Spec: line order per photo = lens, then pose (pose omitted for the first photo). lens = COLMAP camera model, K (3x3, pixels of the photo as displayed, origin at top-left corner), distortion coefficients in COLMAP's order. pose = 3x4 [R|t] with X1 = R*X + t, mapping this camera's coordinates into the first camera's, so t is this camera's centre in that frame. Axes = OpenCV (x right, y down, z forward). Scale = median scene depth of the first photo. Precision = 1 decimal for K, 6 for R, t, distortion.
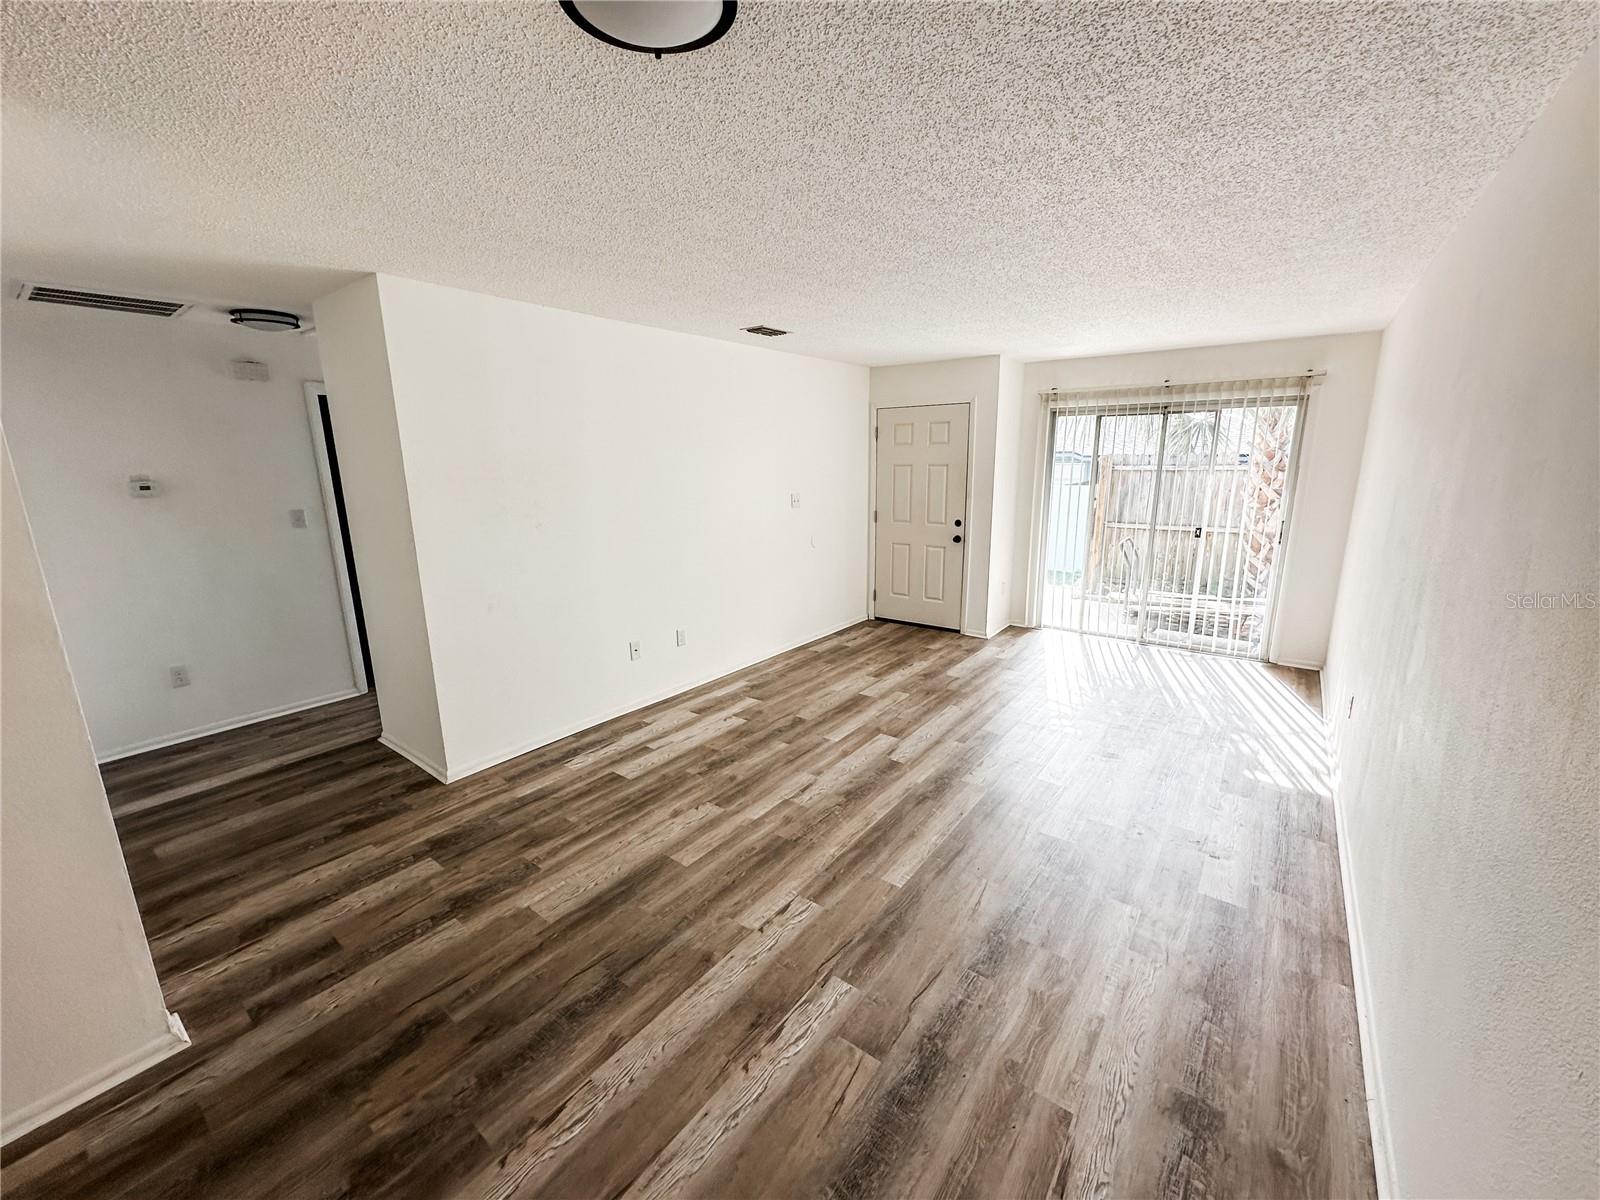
lens RADIAL K [[638.4, 0, 800.0], [0, 638.4, 600.0], [0, 0, 1]] dist [-0.002890, 0.001154]
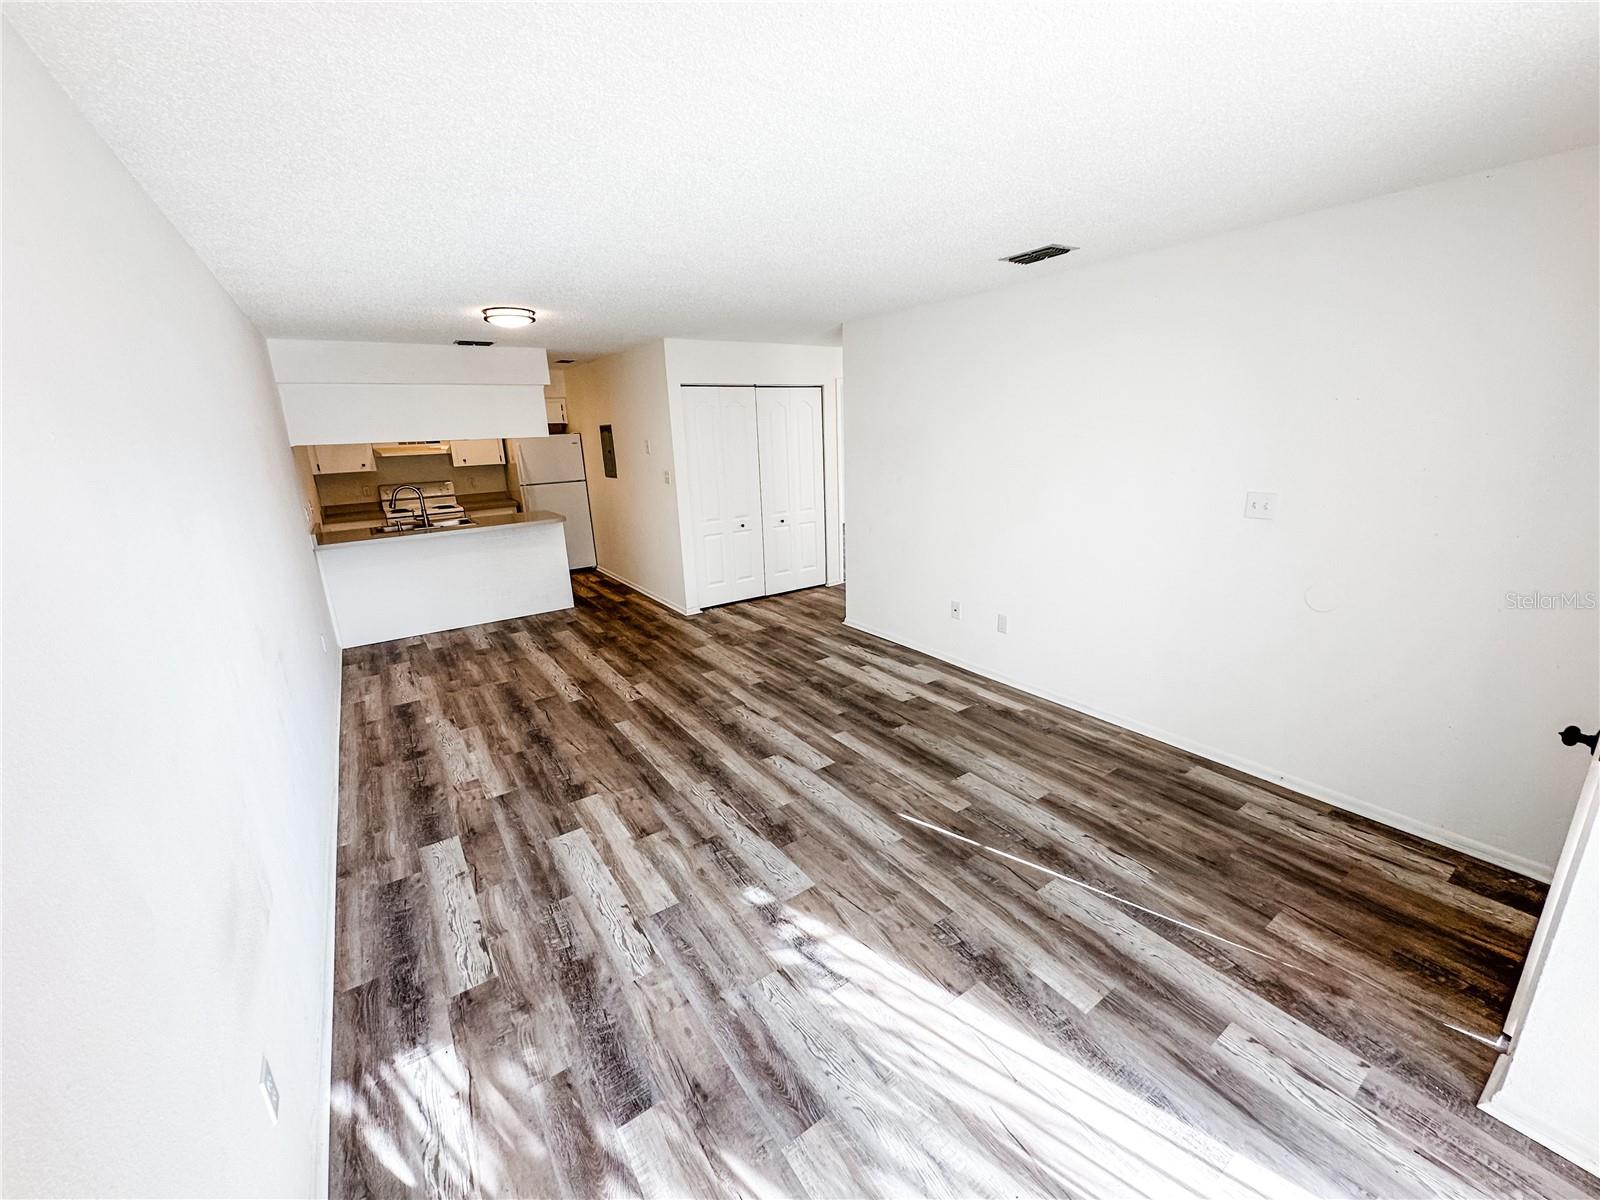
lens RADIAL K [[638.4, 0, 800.0], [0, 638.4, 600.0], [0, 0, 1]] dist [-0.002890, 0.001154]
pose [[-0.314823, 0.270609, -0.909757, 0.970741], [-0.171934, 0.926379, 0.335052, -0.306459], [0.933448, 0.261900, -0.245118, 1.244300]]
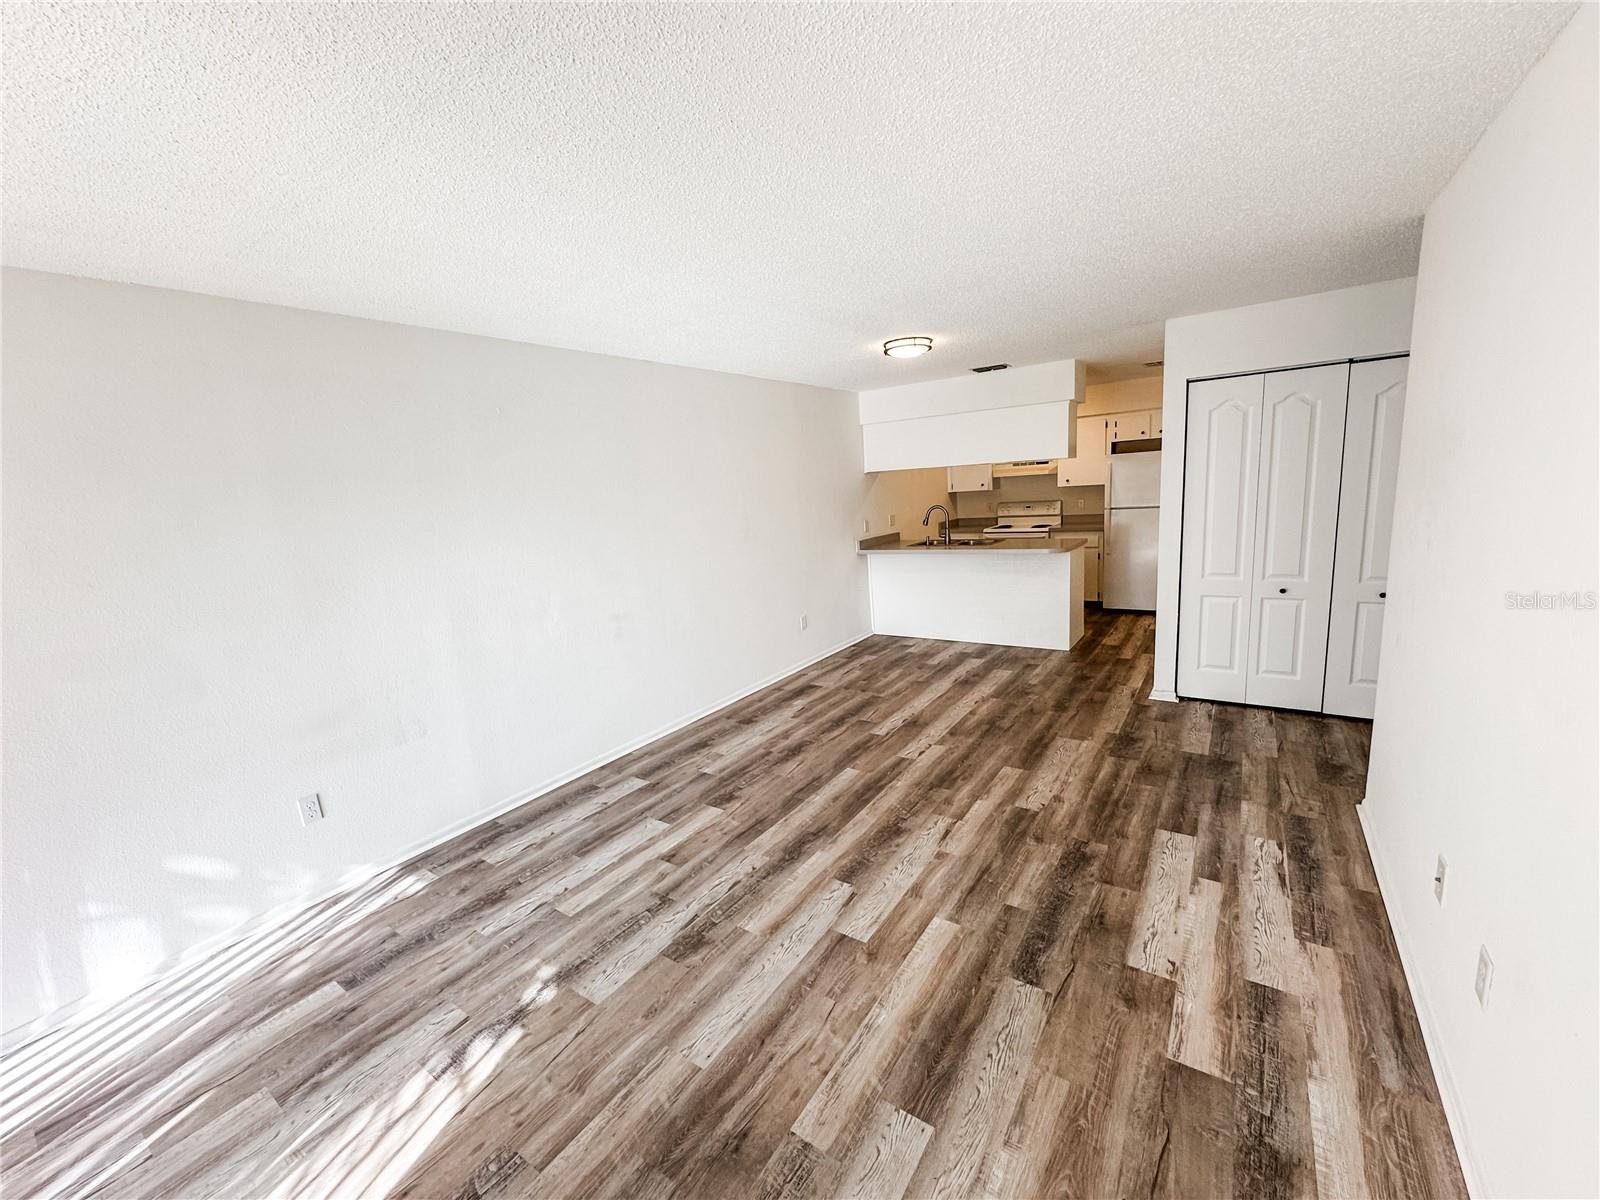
lens RADIAL K [[638.4, 0, 800.0], [0, 638.4, 600.0], [0, 0, 1]] dist [-0.002890, 0.001154]
pose [[-0.995947, 0.085635, -0.027488, 0.197755], [0.068133, 0.917889, 0.390944, -0.350319], [0.058709, 0.387487, -0.920004, 1.585797]]
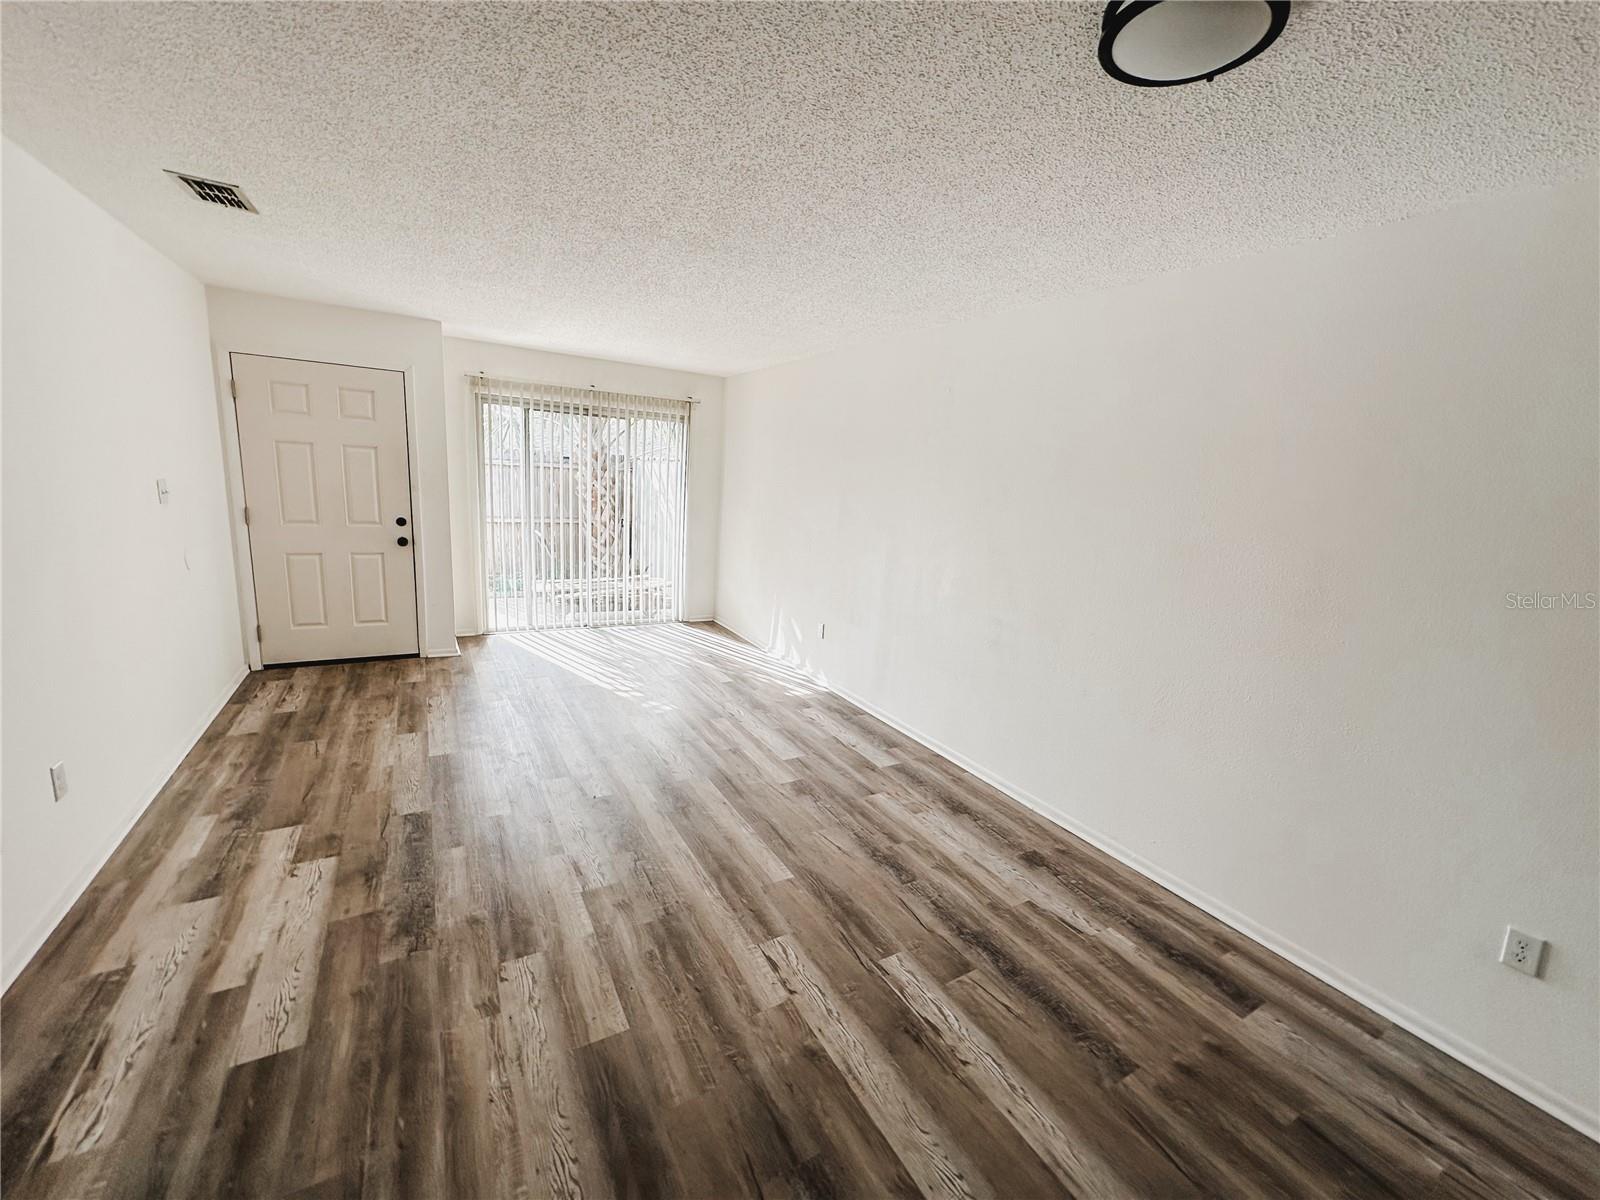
lens RADIAL K [[635.8, 0, 800.0], [0, 635.8, 600.0], [0, 0, 1]] dist [0.000231, 0.000044]
pose [[0.382722, -0.145306, 0.912365, -0.508986], [0.133738, 0.985866, 0.100911, -0.063574], [-0.914133, 0.083397, 0.396745, 0.397301]]
